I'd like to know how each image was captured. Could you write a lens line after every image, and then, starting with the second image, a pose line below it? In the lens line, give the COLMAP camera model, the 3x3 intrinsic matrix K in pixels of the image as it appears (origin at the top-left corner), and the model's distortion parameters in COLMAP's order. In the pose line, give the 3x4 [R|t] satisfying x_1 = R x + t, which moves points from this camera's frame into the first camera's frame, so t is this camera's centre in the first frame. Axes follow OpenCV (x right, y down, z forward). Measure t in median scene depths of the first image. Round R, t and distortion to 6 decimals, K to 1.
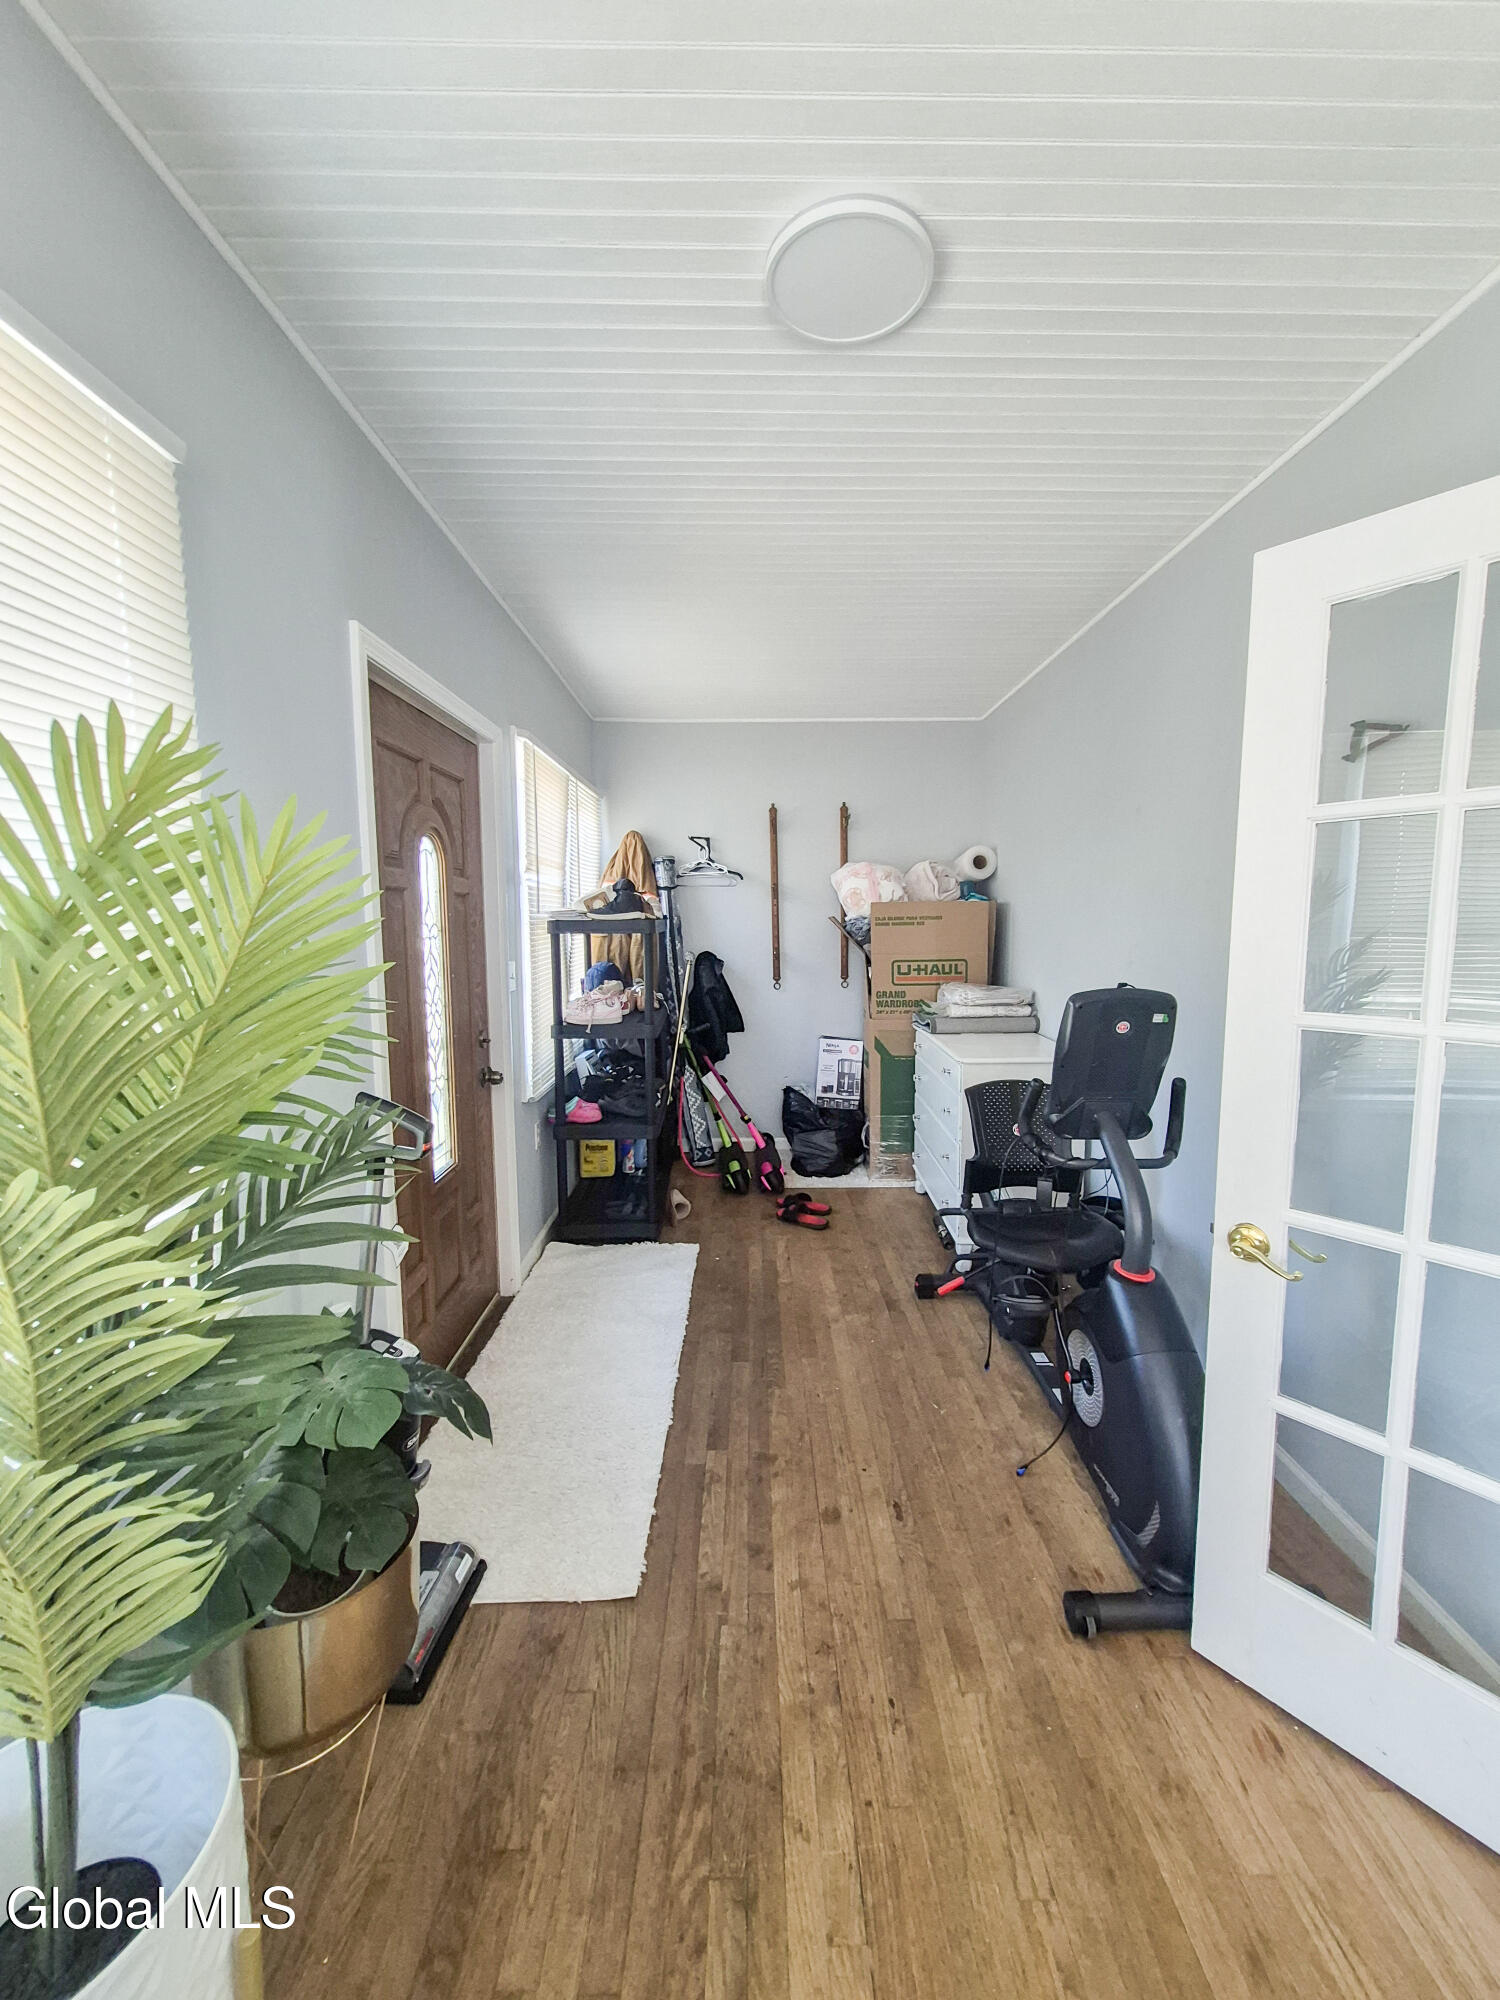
lens RADIAL K [[786.7, 0, 753.5], [0, 786.7, 996.0], [0, 0, 1]] dist [-0.001534, -0.000196]
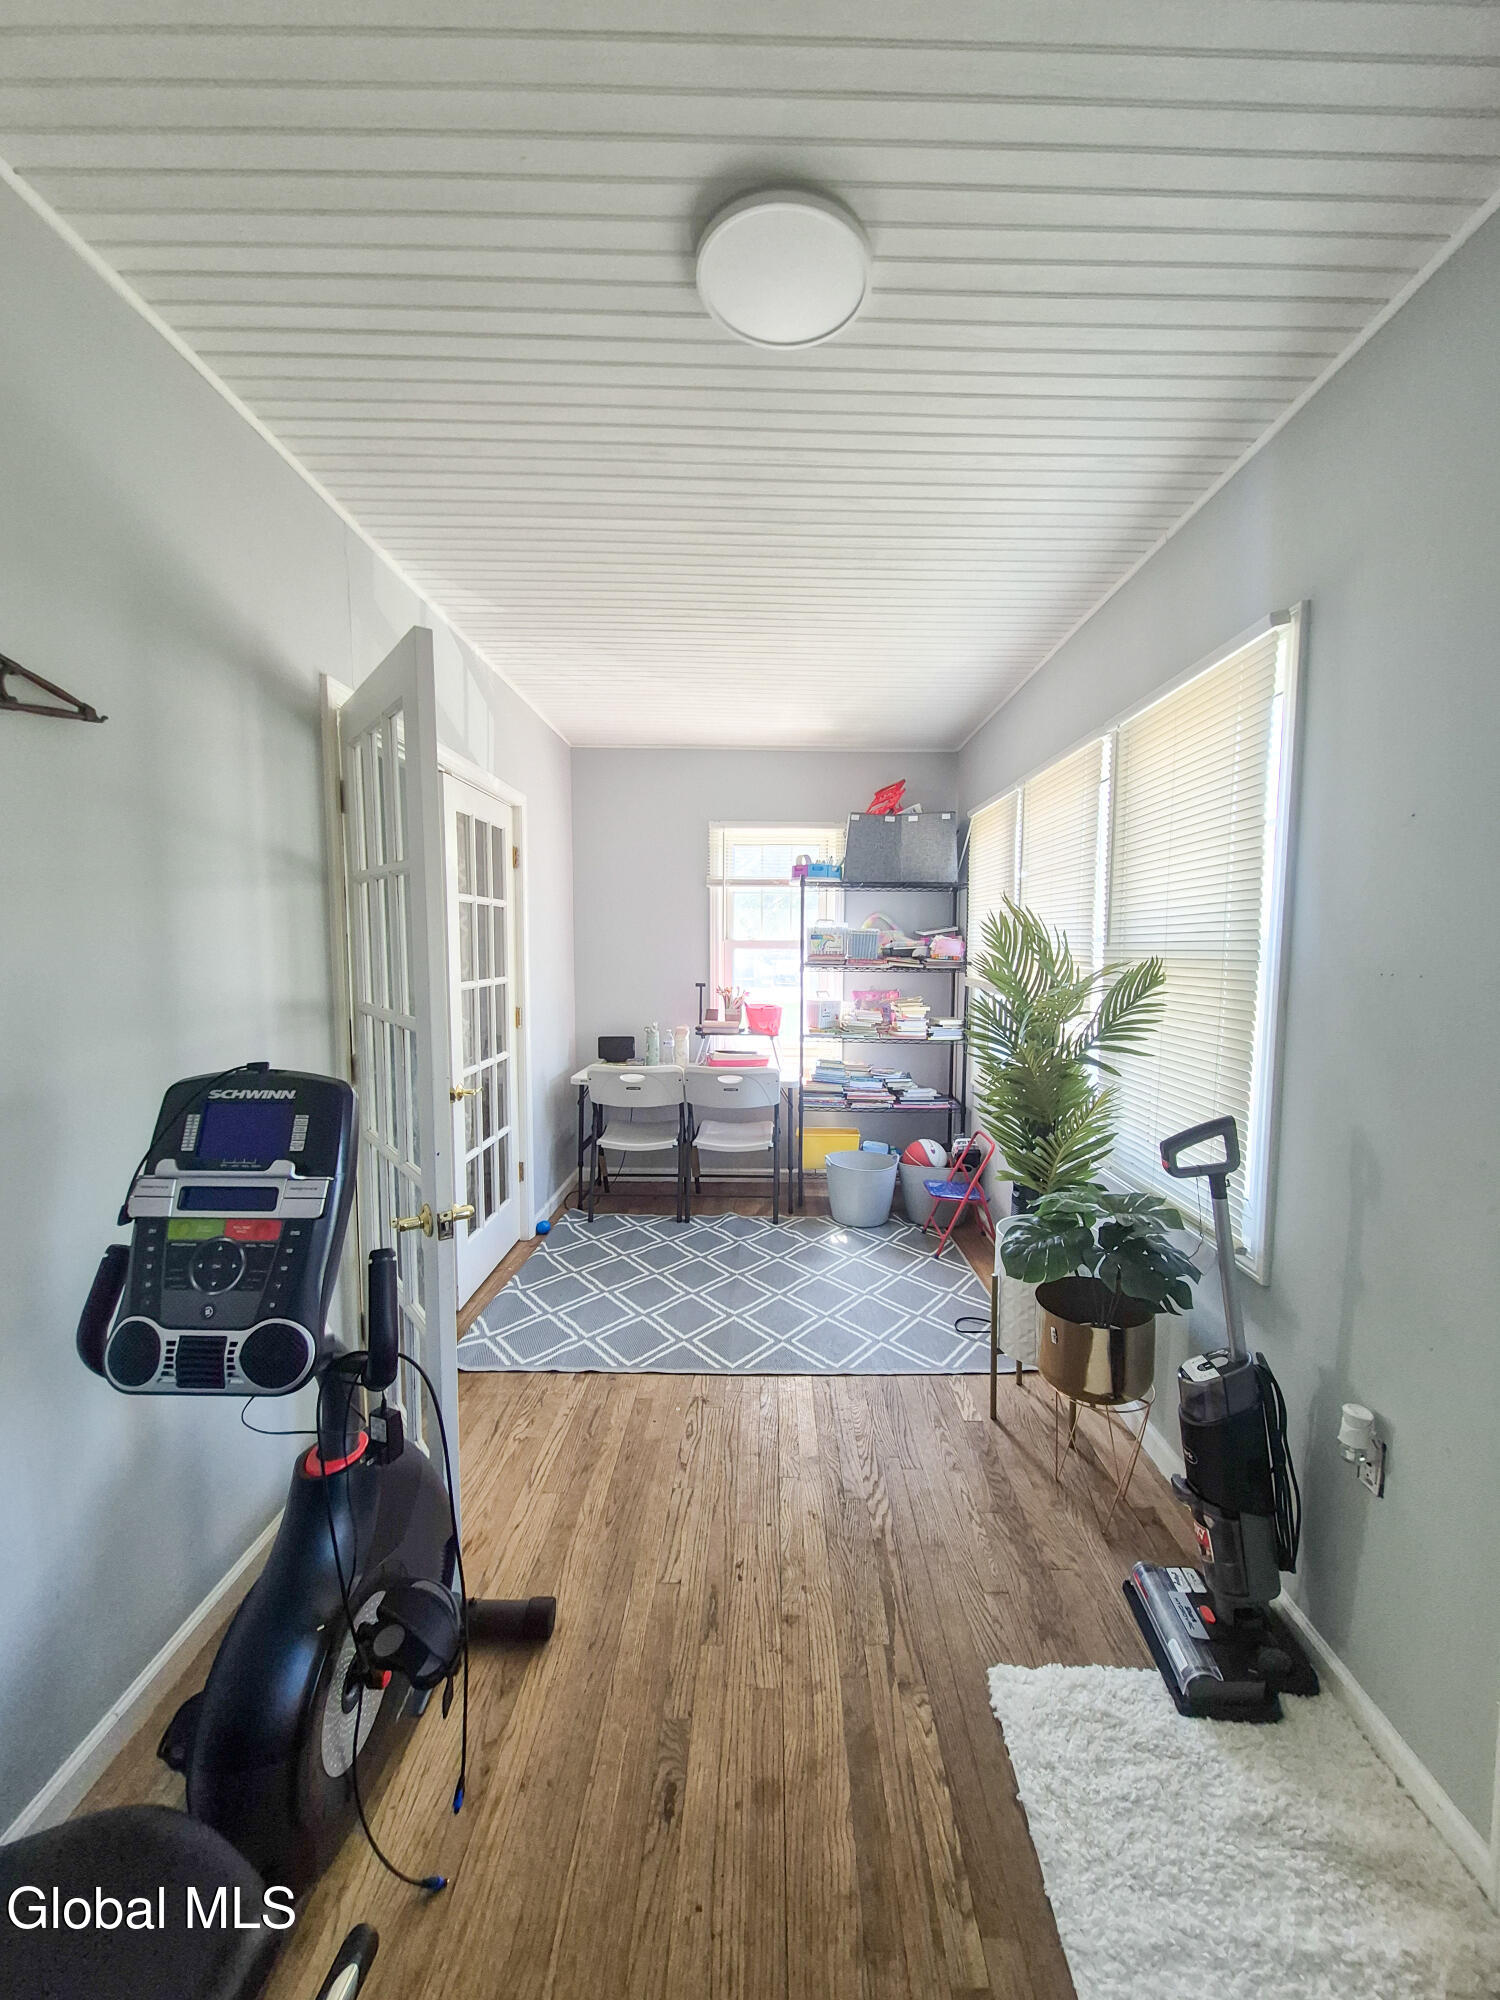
lens RADIAL K [[786.7, 0, 765.2], [0, 786.7, 1003.8], [0, 0, 1]] dist [-0.001534, -0.000196]
pose [[-0.999926, -0.006025, 0.010566, 0.108746], [-0.003953, 0.982509, 0.186171, -0.189067], [-0.011503, 0.186115, -0.982461, 1.750897]]
